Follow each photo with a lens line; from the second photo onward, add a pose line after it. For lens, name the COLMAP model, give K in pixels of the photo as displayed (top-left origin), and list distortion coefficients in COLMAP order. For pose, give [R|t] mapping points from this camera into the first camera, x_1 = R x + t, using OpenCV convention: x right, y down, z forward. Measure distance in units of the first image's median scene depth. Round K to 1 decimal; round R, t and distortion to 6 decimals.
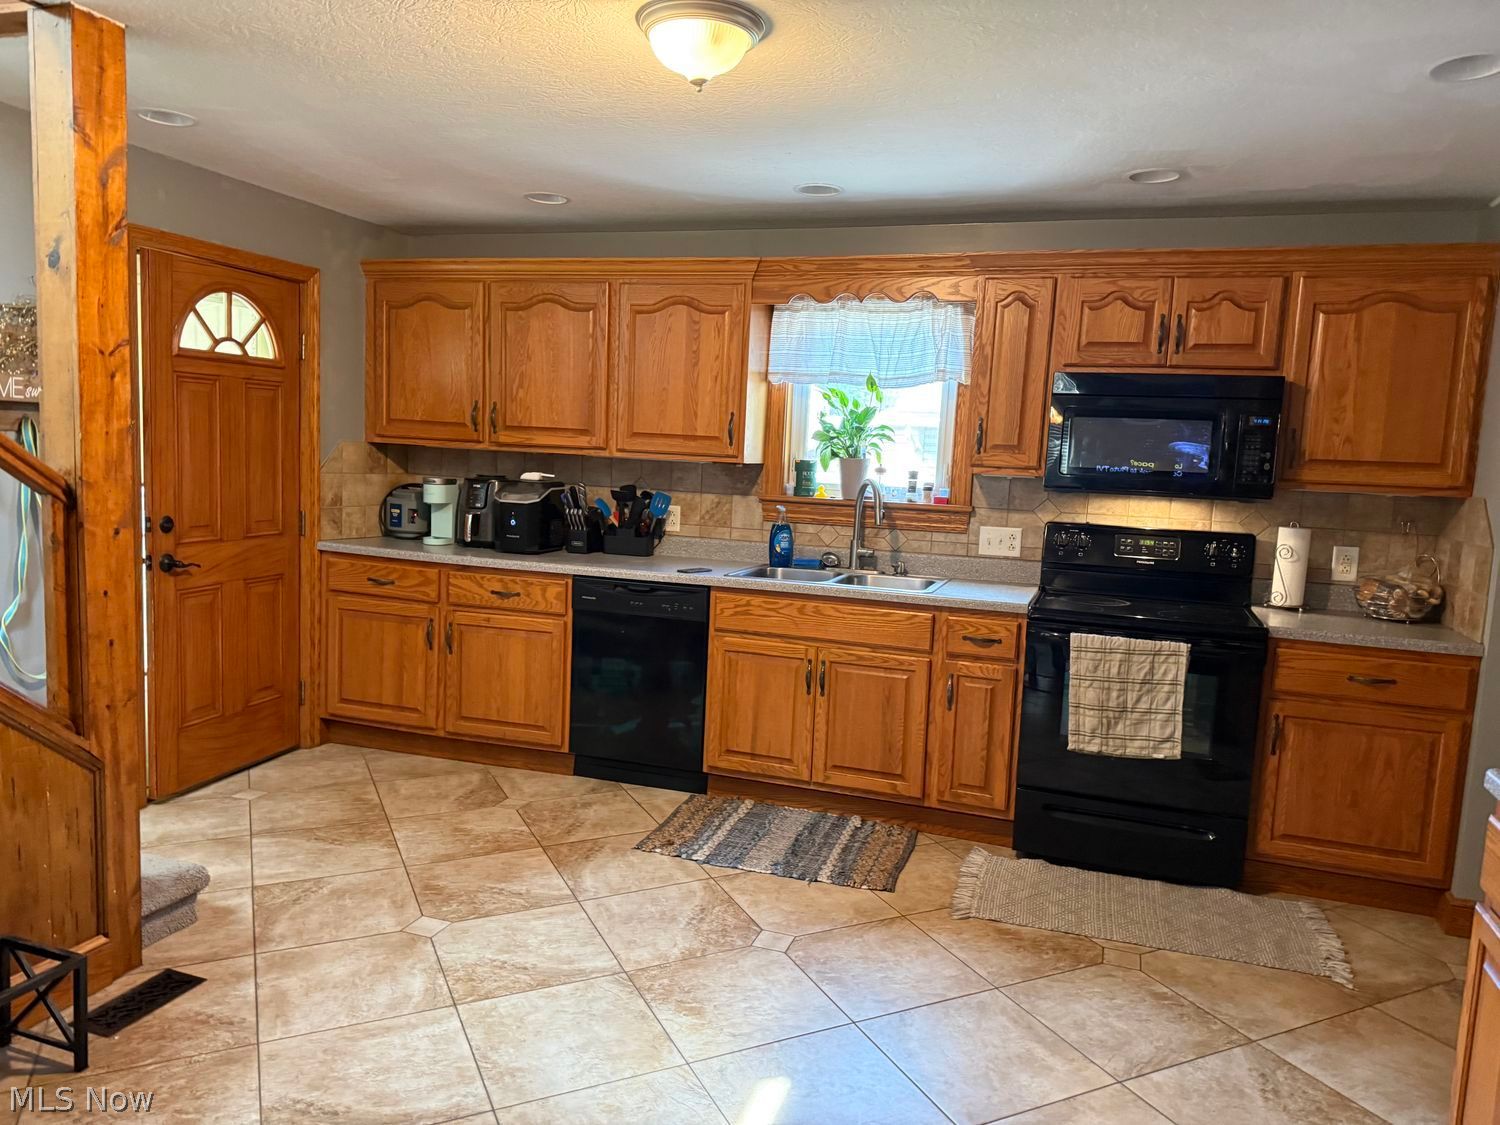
lens RADIAL K [[1061.1, 0, 752.5], [0, 1061.1, 560.8], [0, 0, 1]] dist [-0.004405, -0.000121]
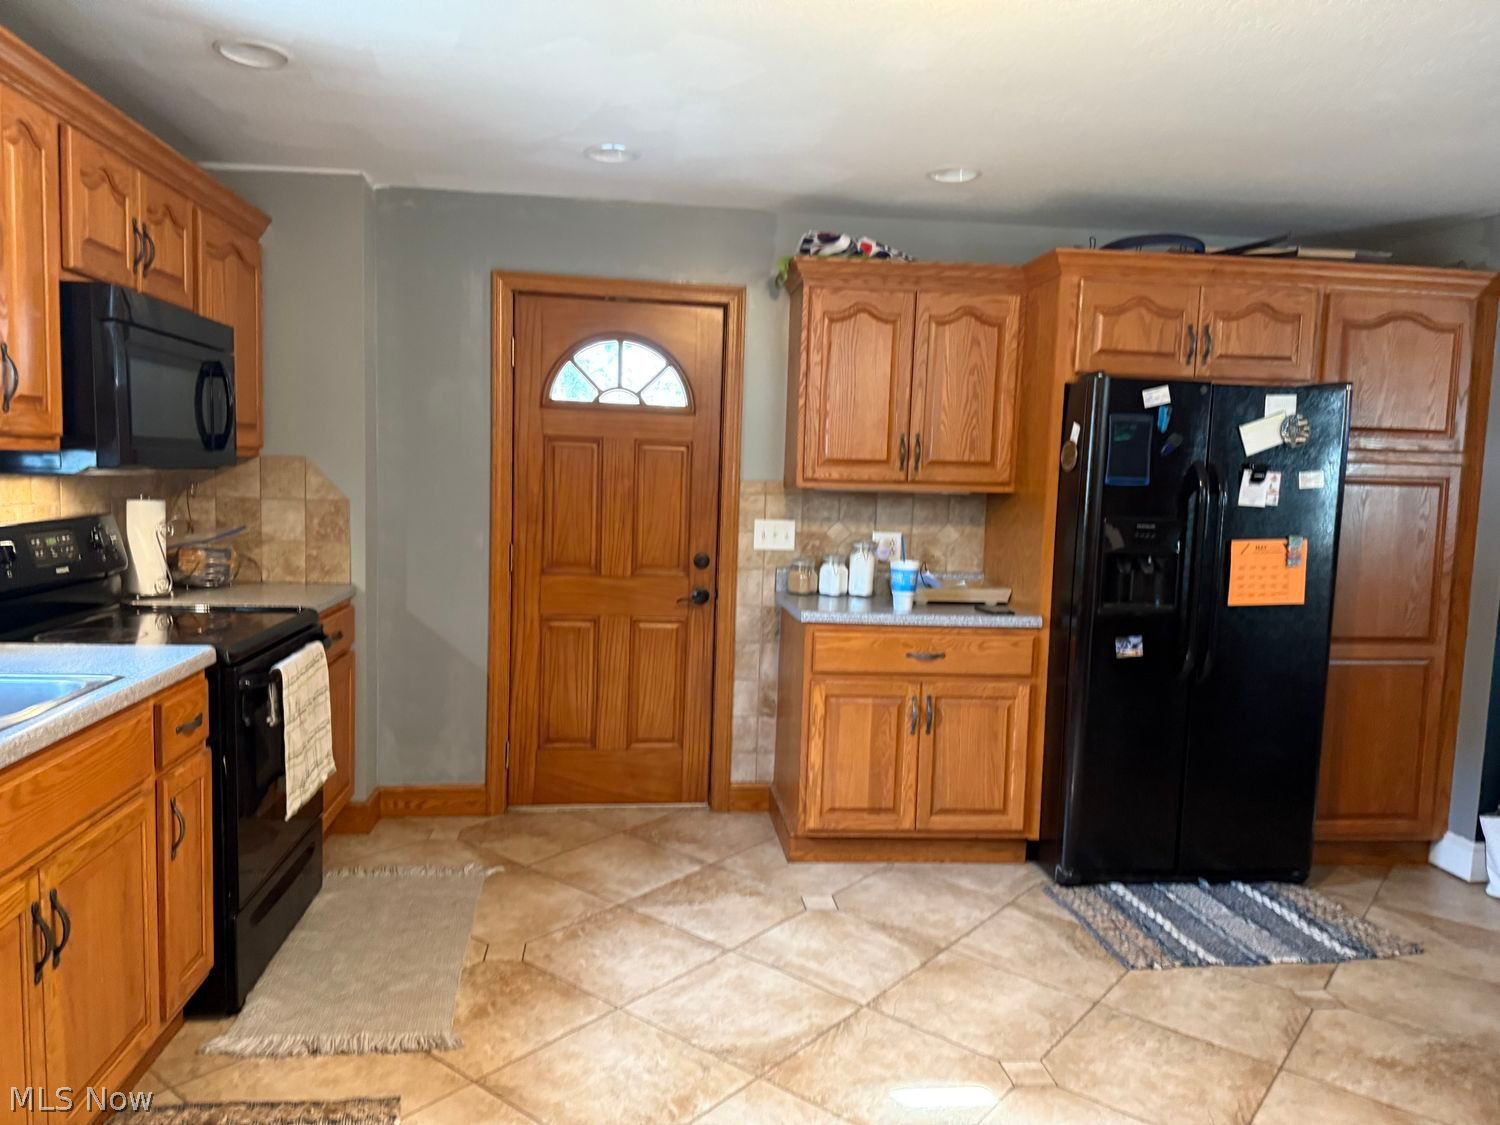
lens RADIAL K [[1061.1, 0, 751.2], [0, 1061.1, 562.2], [0, 0, 1]] dist [-0.004405, -0.000121]
pose [[-0.425087, -0.142803, 0.893816, -0.597881], [0.054599, 0.981633, 0.182800, -0.146533], [-0.903504, 0.126507, -0.409483, 1.228191]]
